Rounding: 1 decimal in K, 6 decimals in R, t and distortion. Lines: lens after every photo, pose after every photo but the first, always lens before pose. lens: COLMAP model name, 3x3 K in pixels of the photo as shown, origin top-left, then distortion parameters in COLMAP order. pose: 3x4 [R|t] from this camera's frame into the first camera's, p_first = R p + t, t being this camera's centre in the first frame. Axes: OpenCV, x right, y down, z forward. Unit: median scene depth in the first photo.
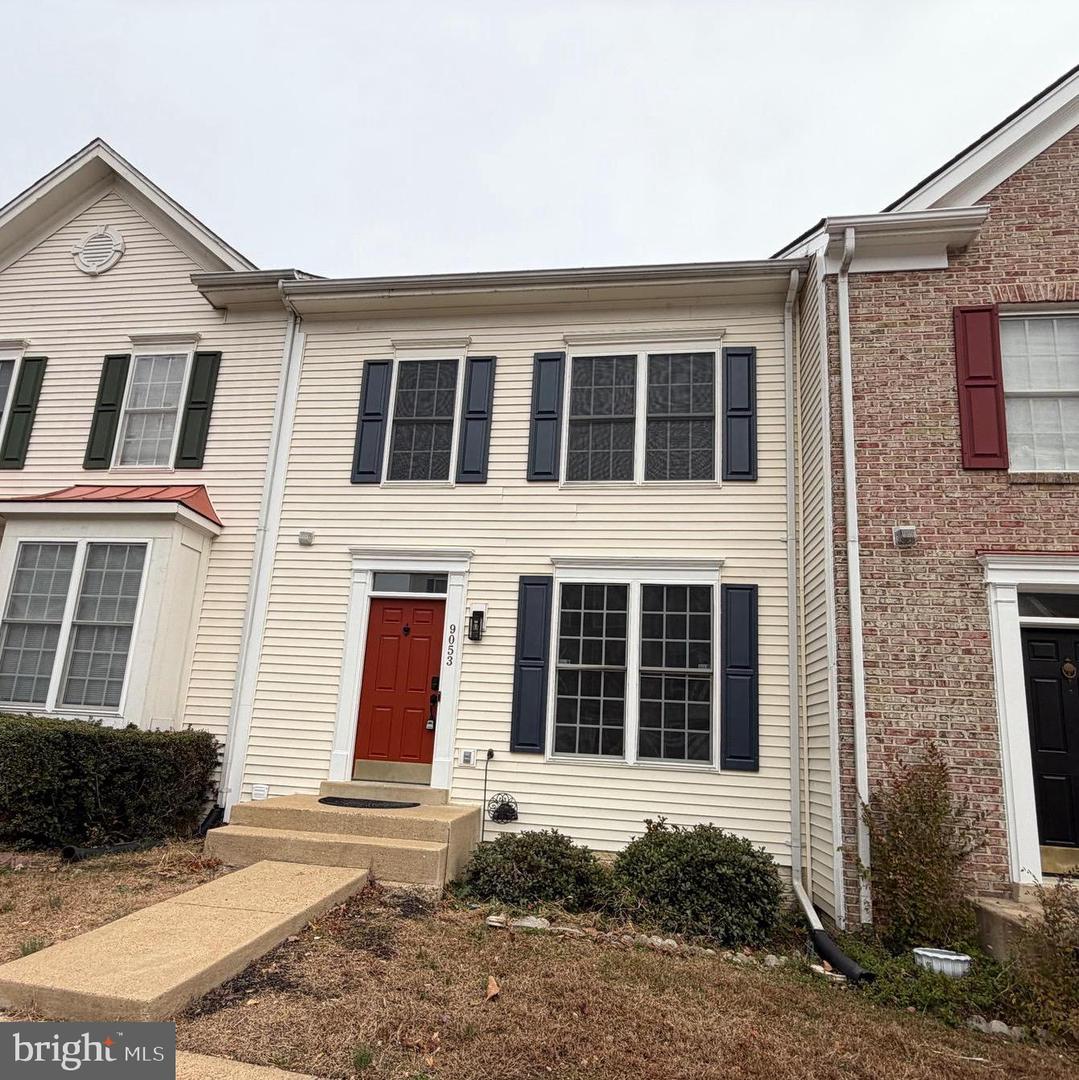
lens RADIAL K [[665.4, 0, 539.8], [0, 665.4, 614.1], [0, 0, 1]] dist [-0.005280, 0.001875]
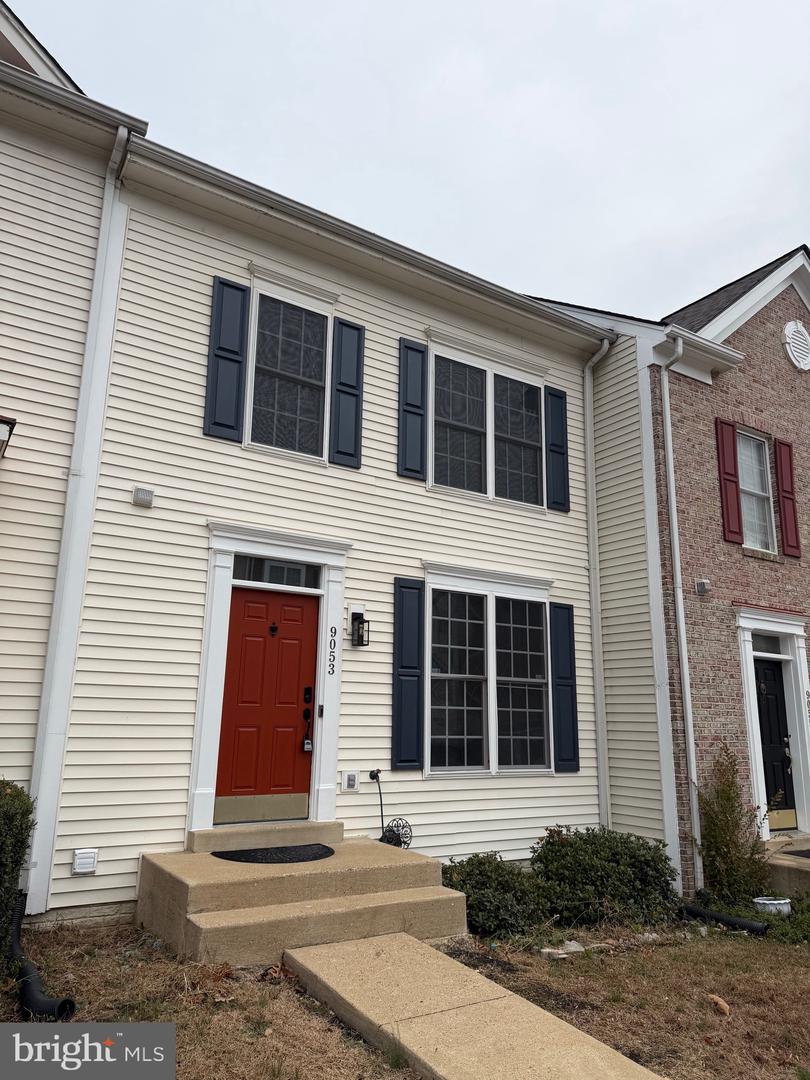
lens RADIAL K [[752.6, 0, 404.6], [0, 752.6, 540.9], [0, 0, 1]] dist [0.136990, -0.232555]
pose [[0.754541, 0.108334, 0.647249, -0.721720], [-0.102819, 0.993615, -0.046445, -0.060941], [-0.648148, -0.031504, 0.760862, 0.182912]]
